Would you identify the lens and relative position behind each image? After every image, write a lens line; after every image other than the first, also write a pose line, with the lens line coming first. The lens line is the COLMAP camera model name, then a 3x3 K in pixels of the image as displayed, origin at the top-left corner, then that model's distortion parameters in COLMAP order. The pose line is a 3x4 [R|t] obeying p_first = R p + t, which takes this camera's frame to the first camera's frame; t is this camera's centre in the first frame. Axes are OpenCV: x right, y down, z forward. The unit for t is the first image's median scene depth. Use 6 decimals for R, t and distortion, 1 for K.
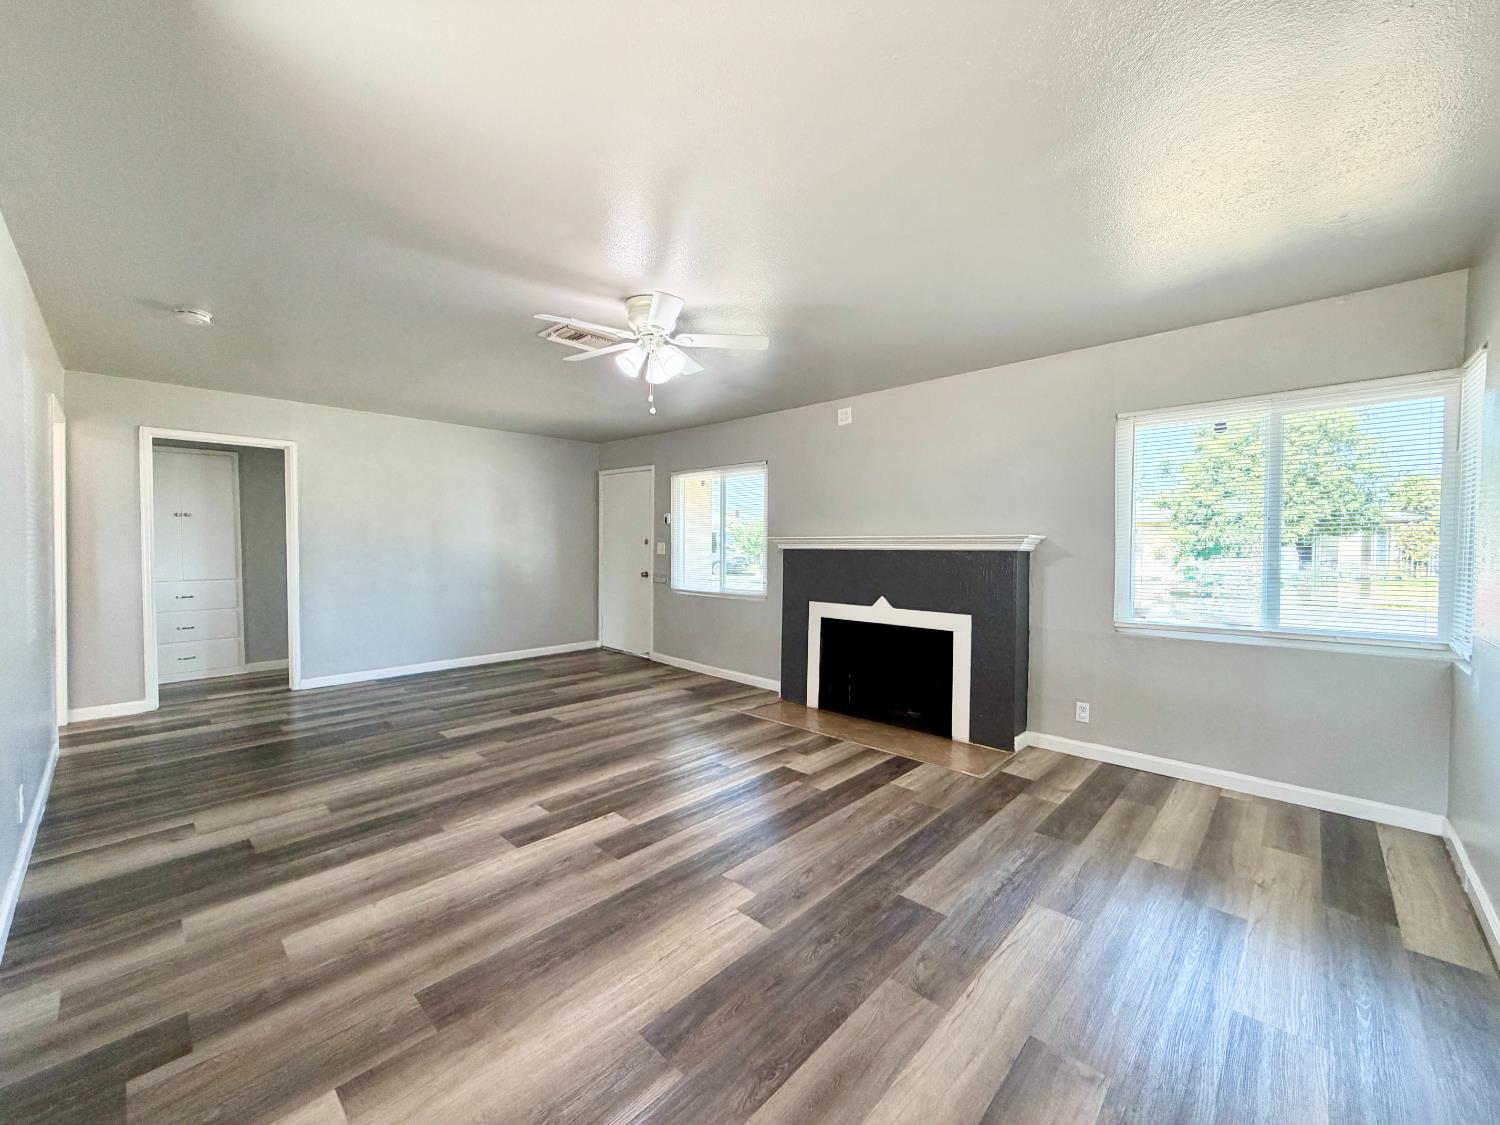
lens RADIAL K [[596.5, 0, 747.3], [0, 596.5, 561.8], [0, 0, 1]] dist [0.001304, -0.000105]
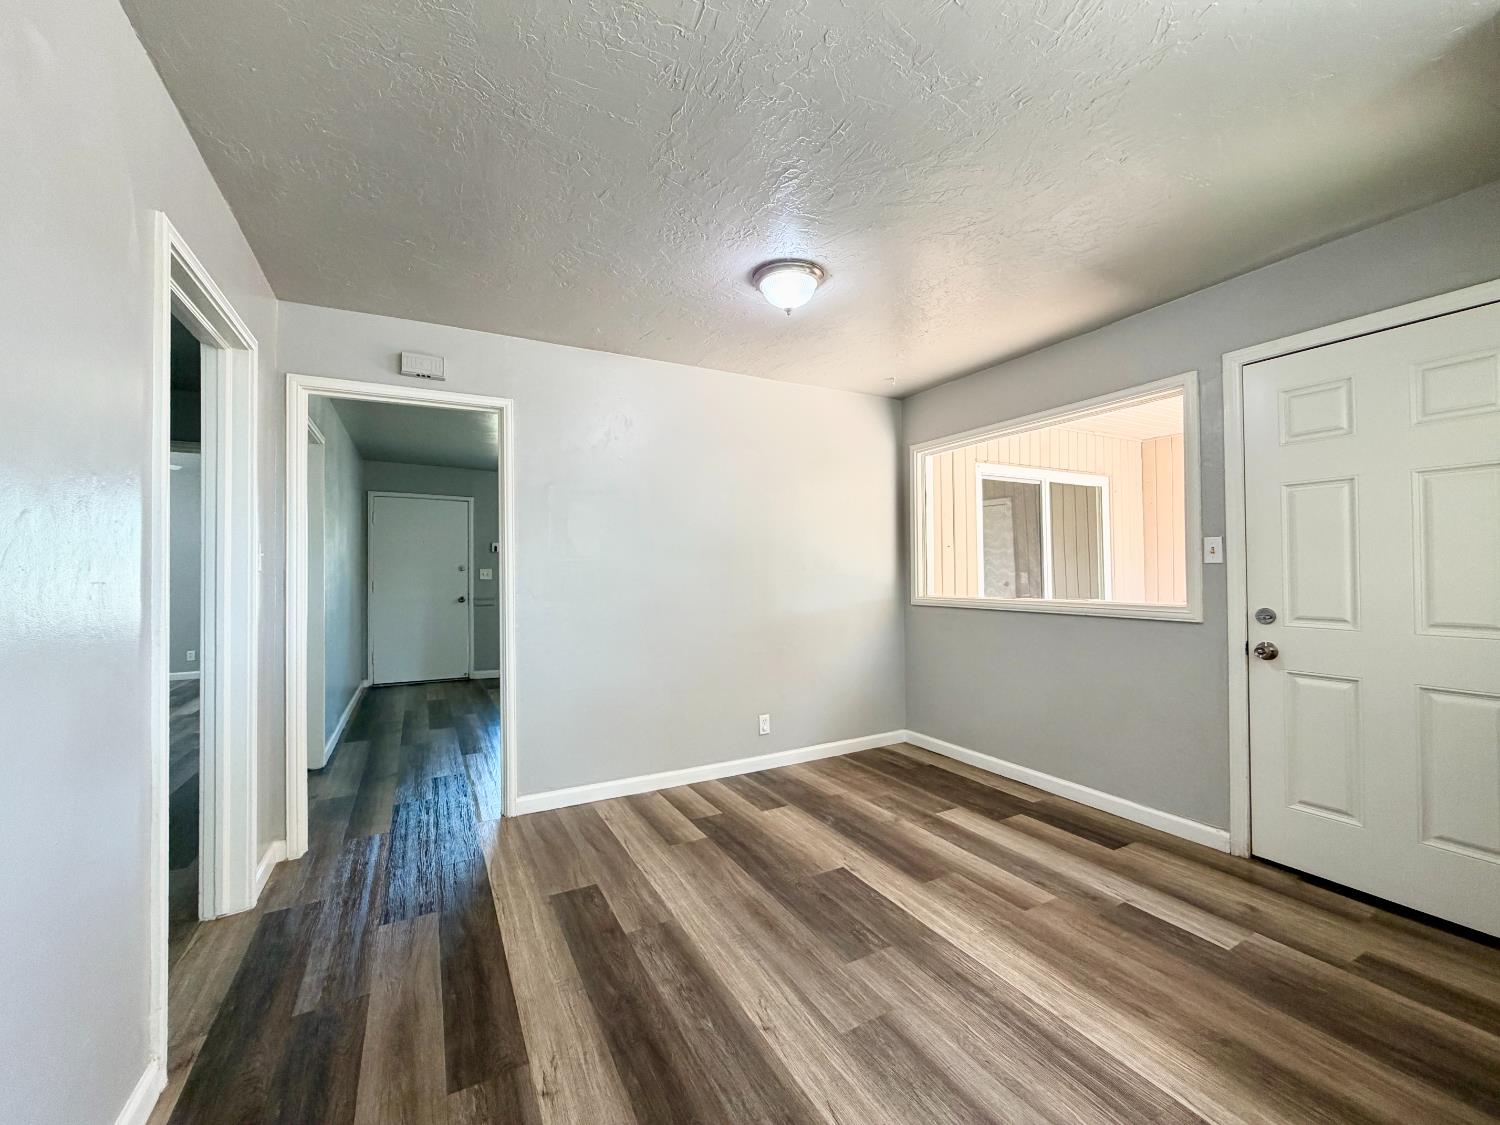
lens RADIAL K [[596.5, 0, 747.3], [0, 596.5, 561.8], [0, 0, 1]] dist [0.001304, -0.000105]
pose [[0.243825, -0.000848, 0.969819, -2.261696], [0.041398, 0.999097, -0.009535, -0.030153], [-0.968935, 0.042474, 0.243640, 0.535588]]
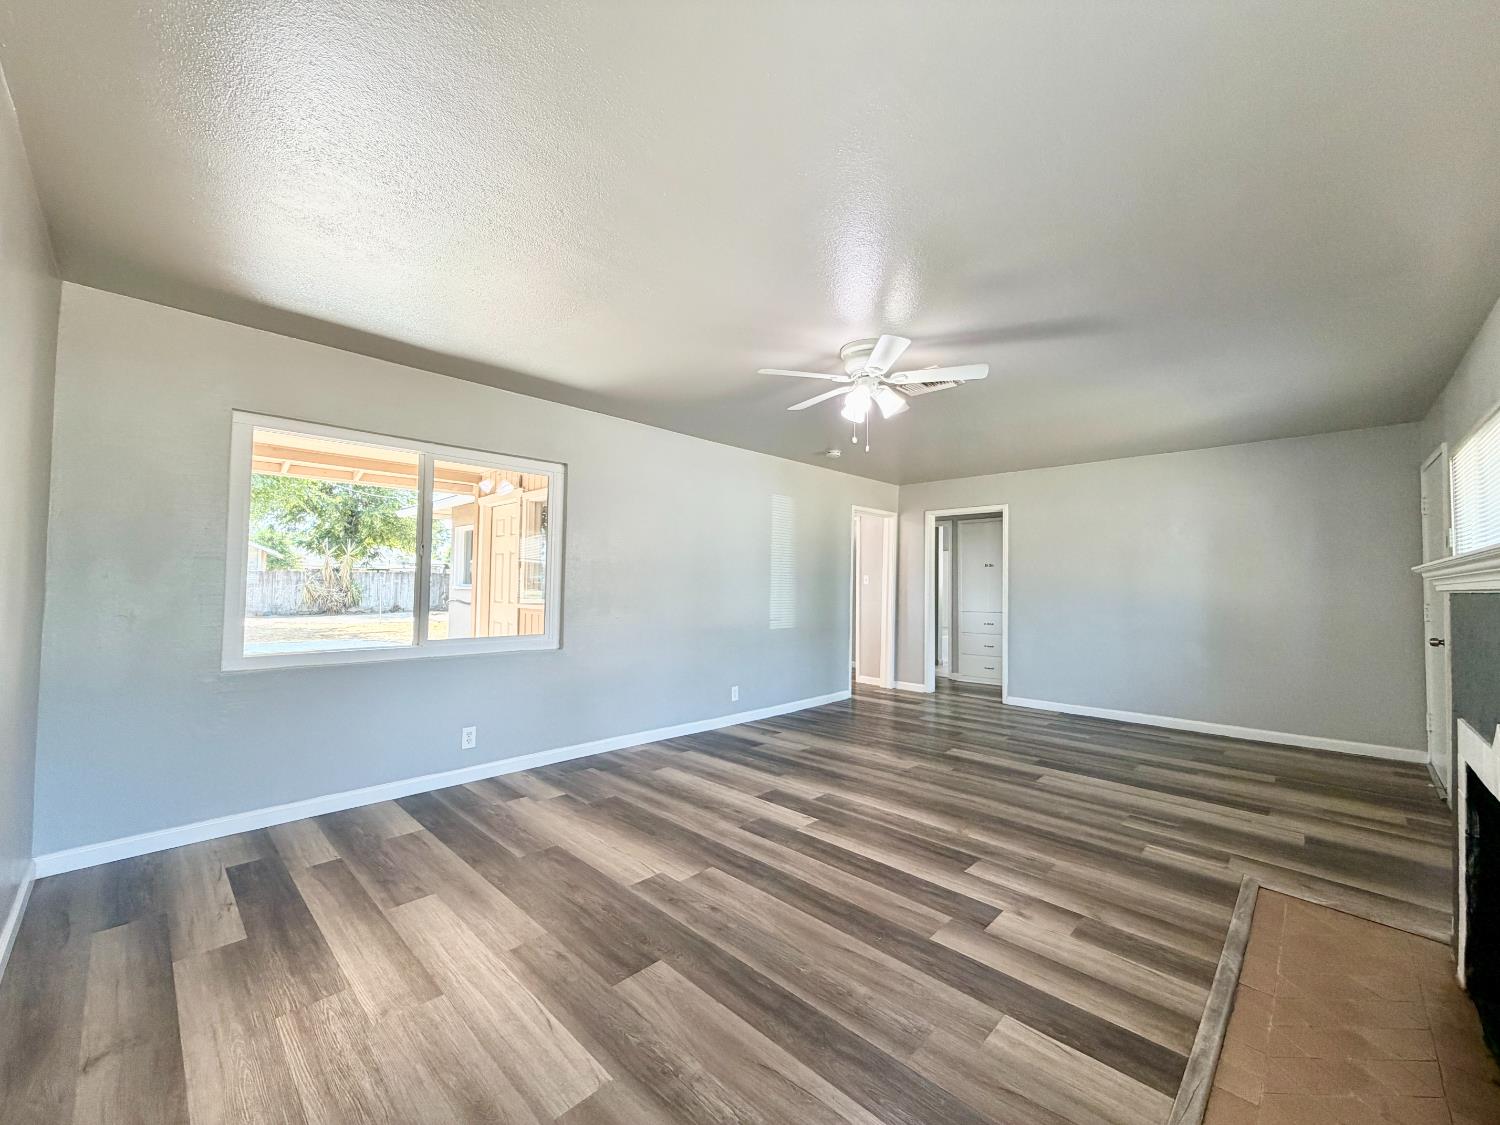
lens RADIAL K [[596.5, 0, 747.3], [0, 596.5, 561.8], [0, 0, 1]] dist [0.001304, -0.000105]
pose [[-0.012302, -0.044799, -0.998920, 0.824582], [-0.040365, 0.998204, -0.044269, -0.004828], [0.999109, 0.039777, -0.014088, 0.782638]]
